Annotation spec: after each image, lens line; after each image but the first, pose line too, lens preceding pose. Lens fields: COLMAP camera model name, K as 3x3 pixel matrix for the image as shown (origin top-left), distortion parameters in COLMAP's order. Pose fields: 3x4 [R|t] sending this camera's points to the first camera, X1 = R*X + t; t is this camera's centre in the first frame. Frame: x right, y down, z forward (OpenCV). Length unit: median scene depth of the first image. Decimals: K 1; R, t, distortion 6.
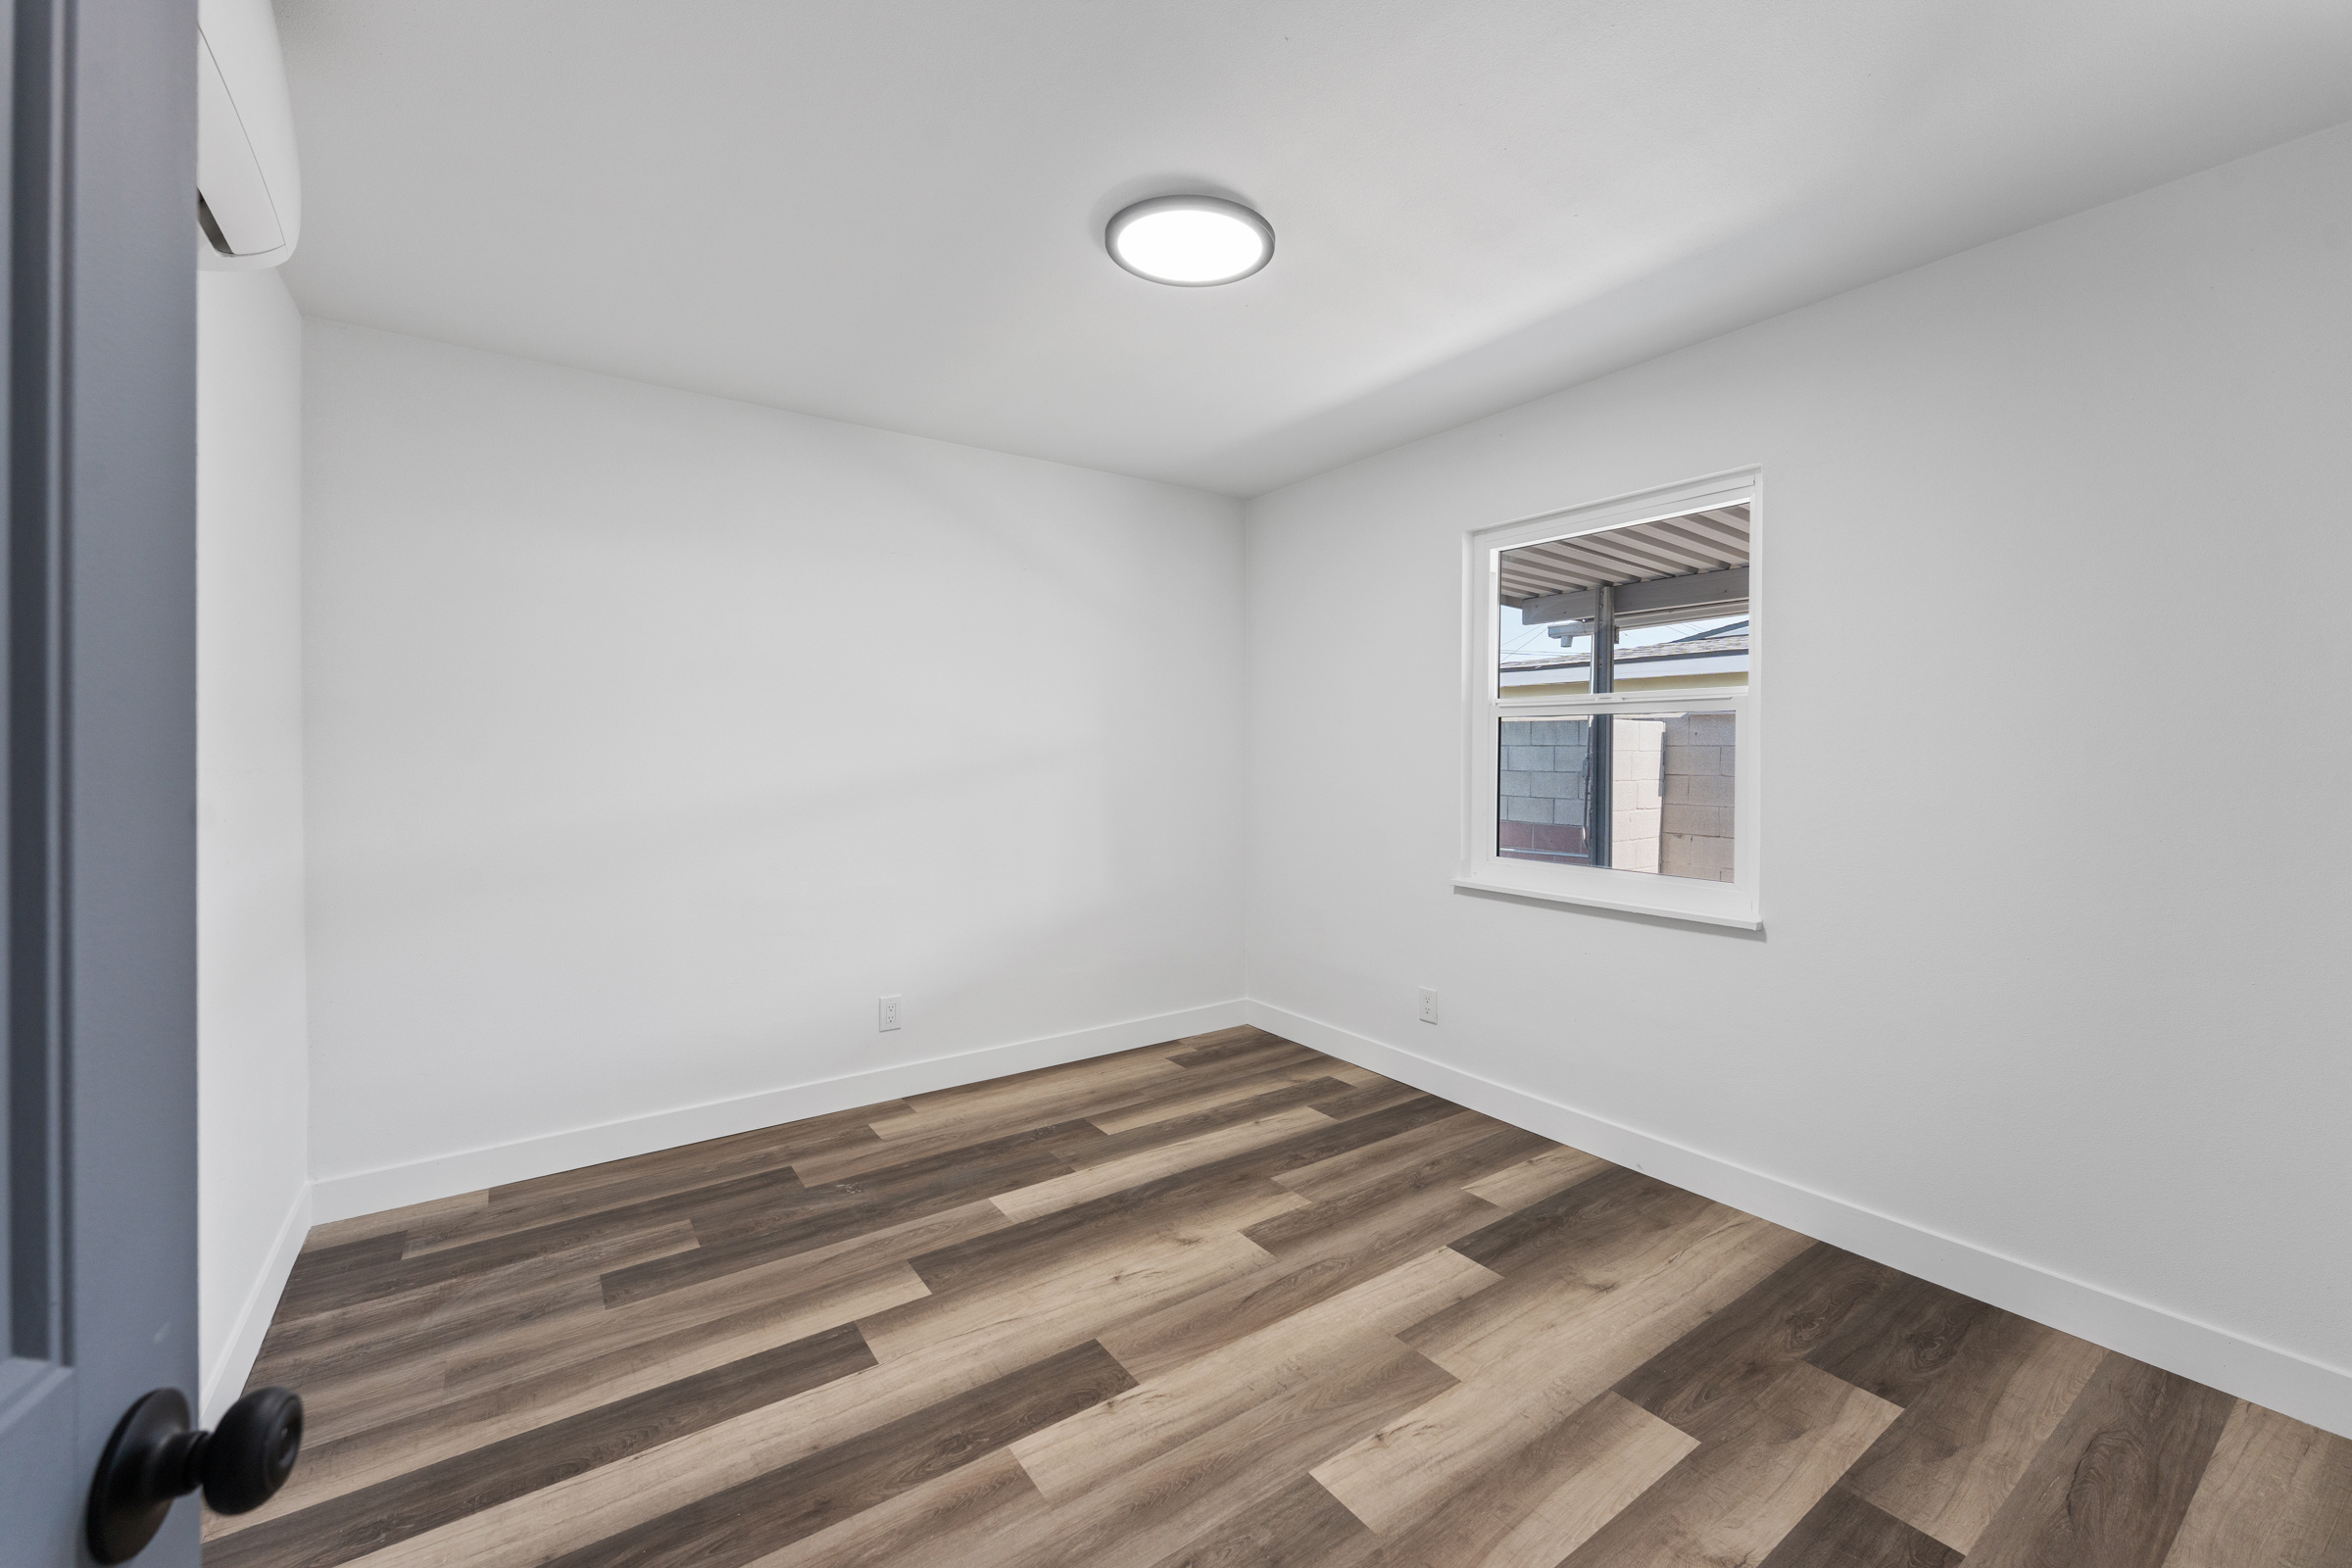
lens RADIAL K [[951.0, 0, 1182.7], [0, 951.0, 780.2], [0, 0, 1]] dist [-0.000809, -0.000266]
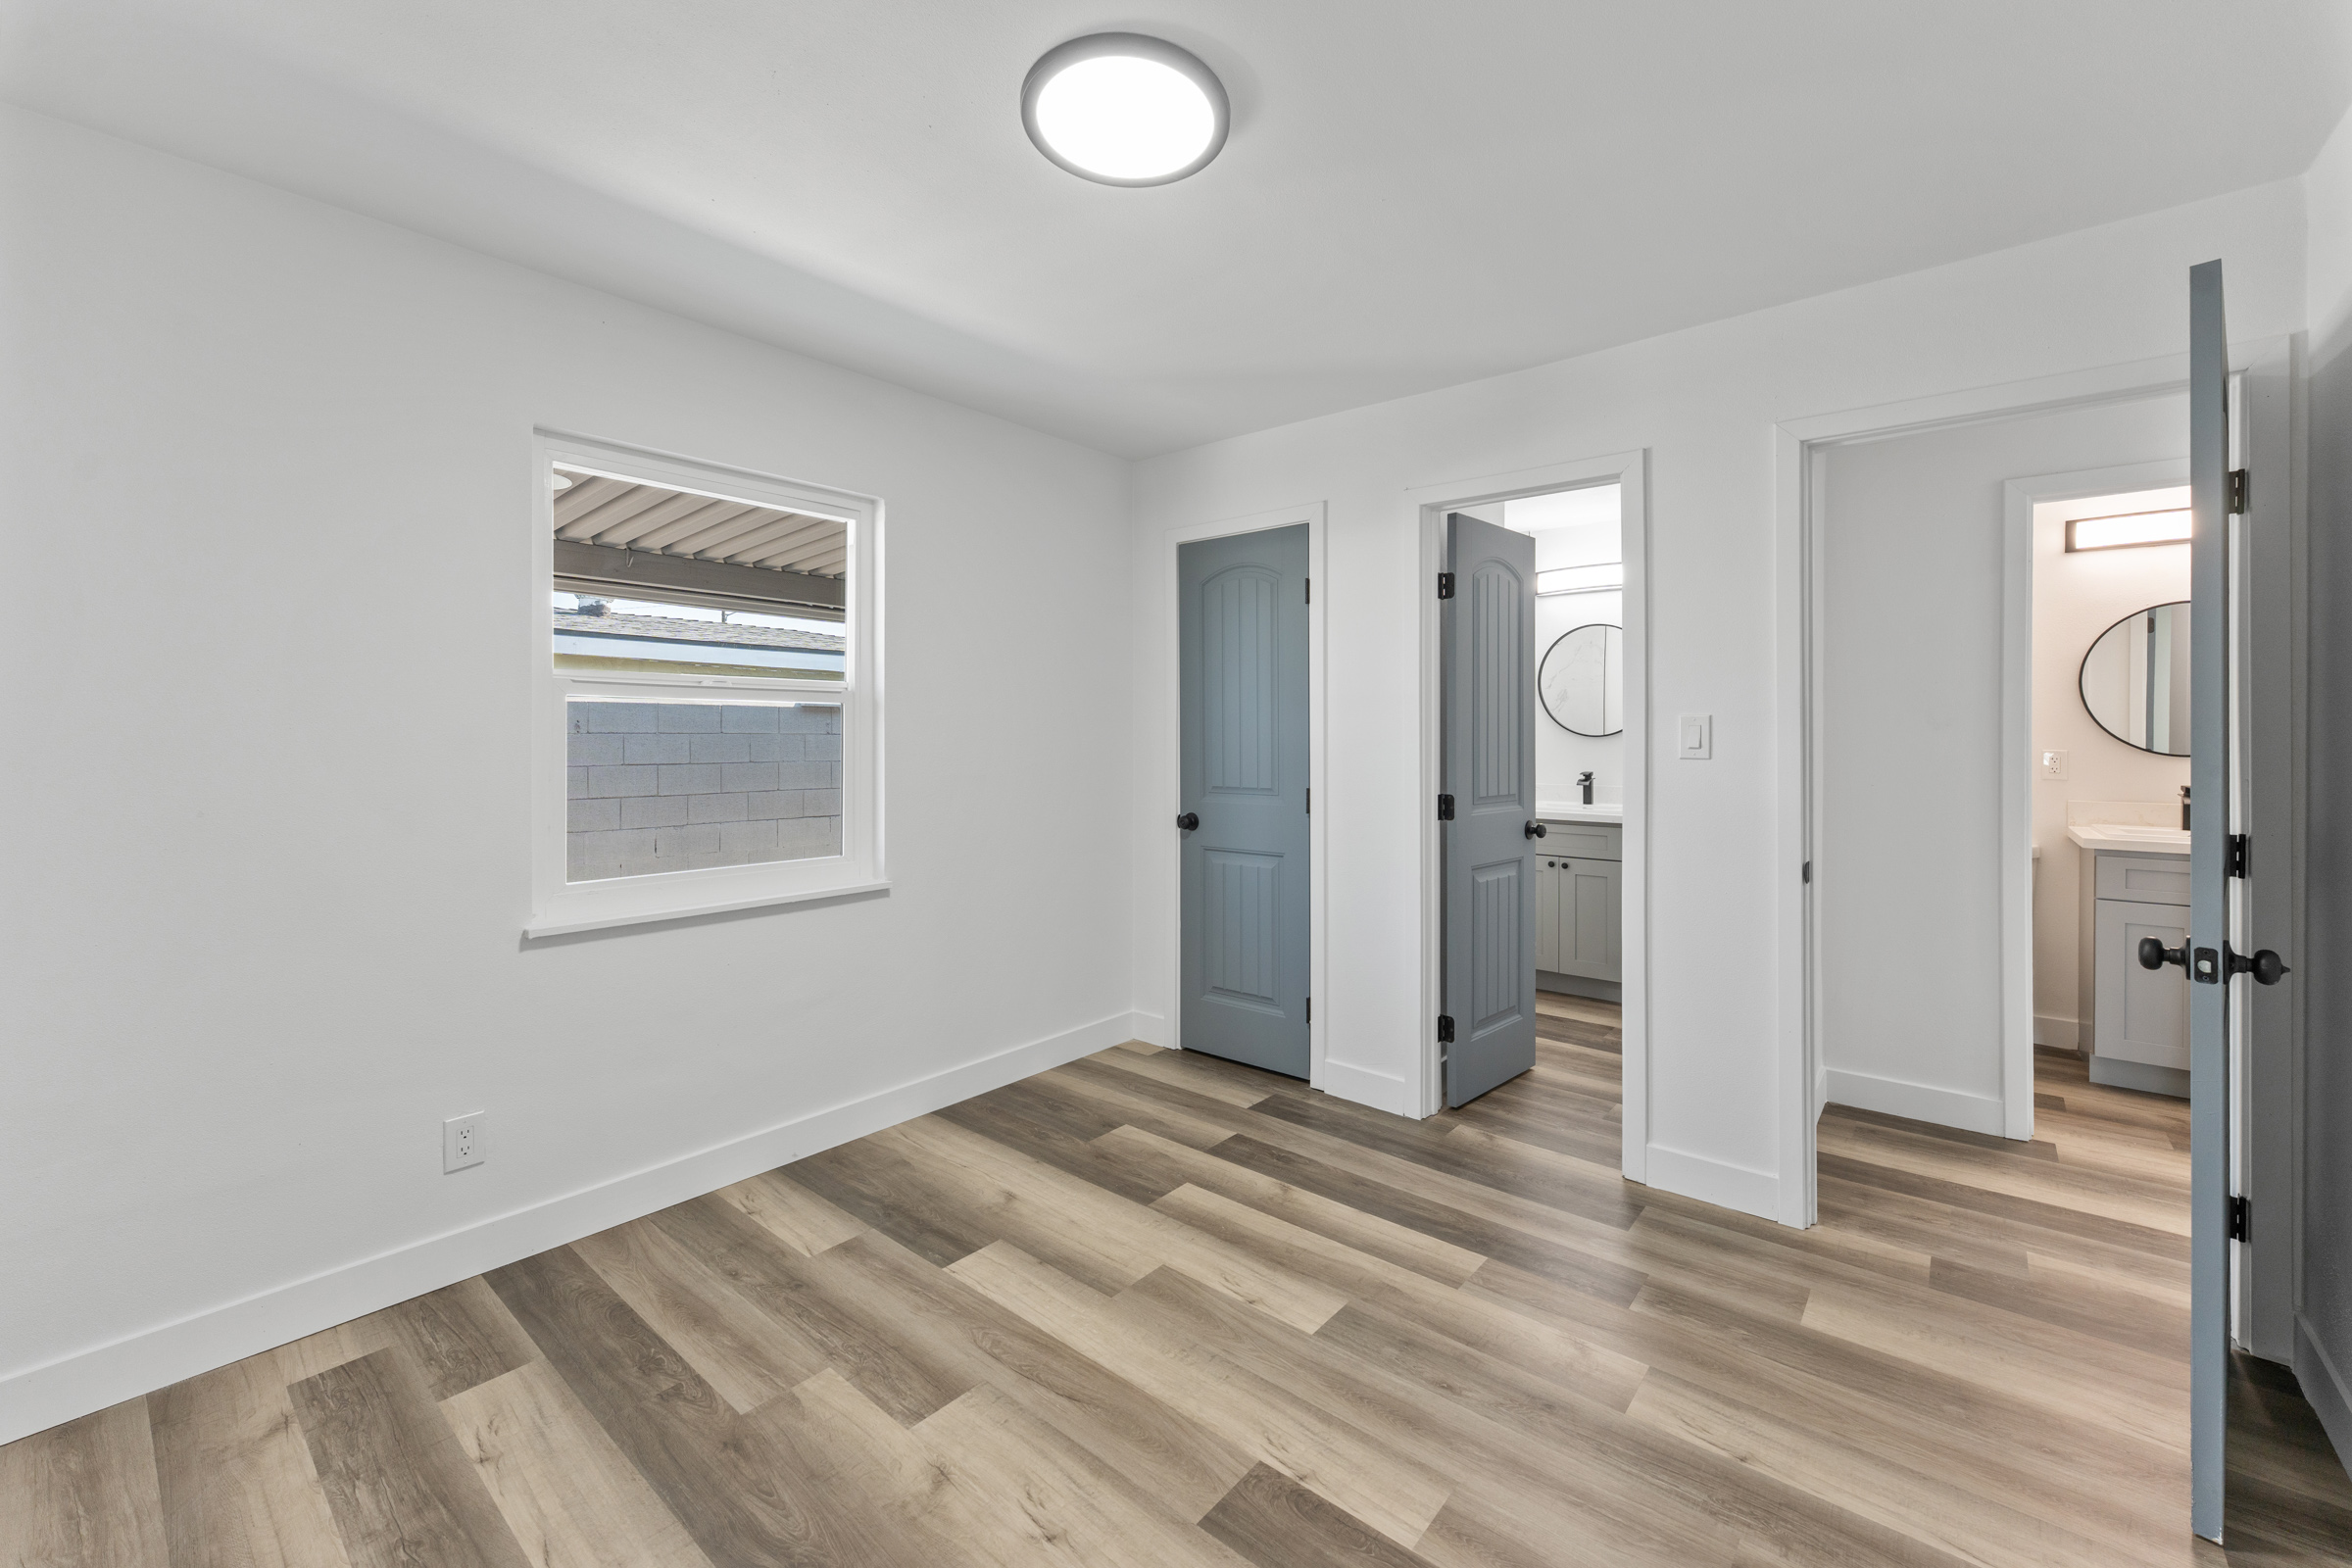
lens RADIAL K [[951.0, 0, 1169.3], [0, 951.0, 736.7], [0, 0, 1]] dist [-0.000809, -0.000266]
pose [[-0.251173, -0.002494, 0.967939, -0.688113], [0.031855, 0.999434, 0.010841, -0.037576], [-0.967418, 0.033557, -0.250951, 1.005730]]
